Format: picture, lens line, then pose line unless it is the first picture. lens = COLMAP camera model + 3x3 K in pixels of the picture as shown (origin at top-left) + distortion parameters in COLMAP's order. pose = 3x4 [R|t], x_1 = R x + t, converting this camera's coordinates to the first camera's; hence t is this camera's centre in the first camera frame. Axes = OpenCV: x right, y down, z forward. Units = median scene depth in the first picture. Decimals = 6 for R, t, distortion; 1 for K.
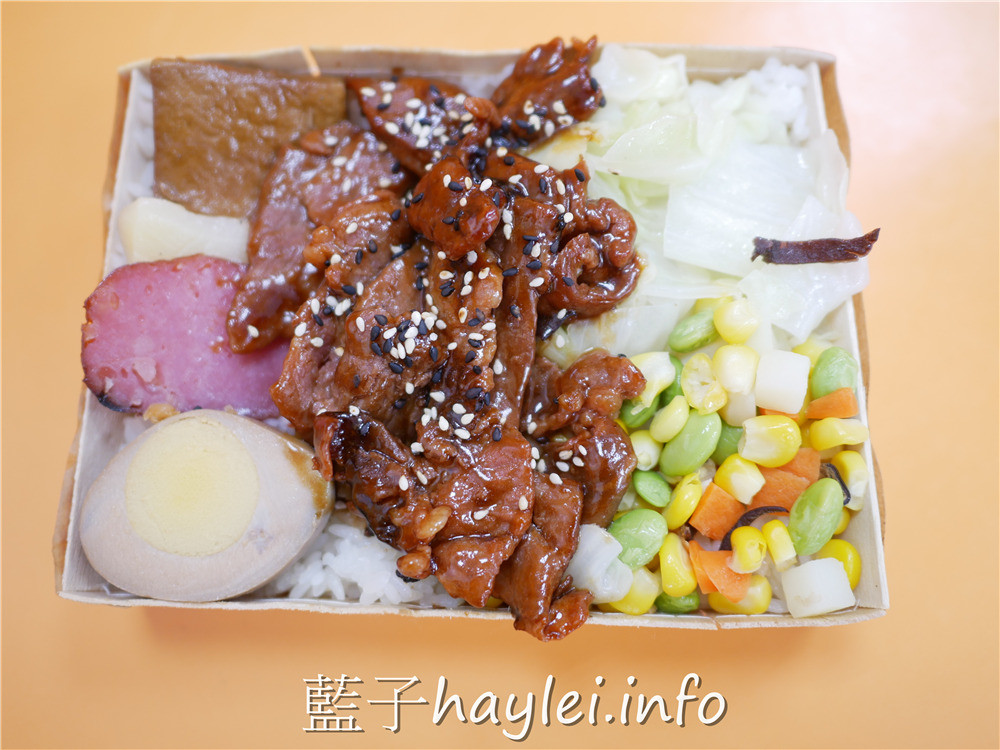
lens RADIAL K [[842.4, 0, 500.0], [0, 842.4, 375.0], [0, 0, 1]] dist [-0.021252, -0.003763]
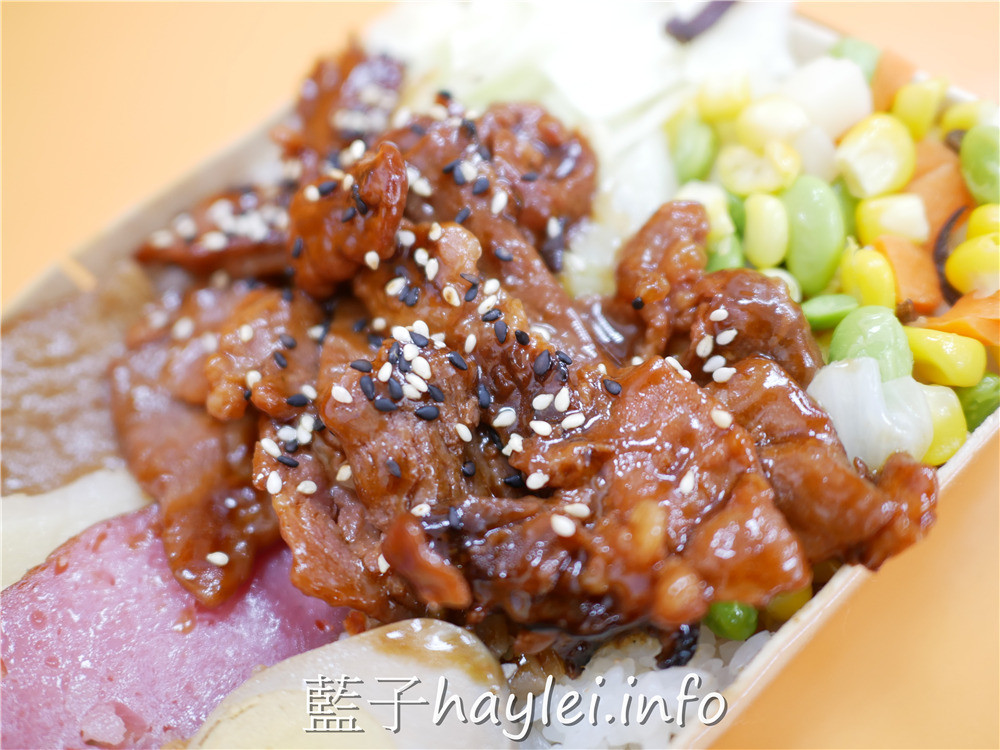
lens RADIAL K [[842.4, 0, 500.0], [0, 842.4, 375.0], [0, 0, 1]] dist [-0.021252, -0.003763]
pose [[0.736048, -0.628082, 0.252479, -0.224019], [0.676745, 0.674060, -0.296074, 0.196784], [0.015773, 0.388788, 0.921192, 0.394974]]
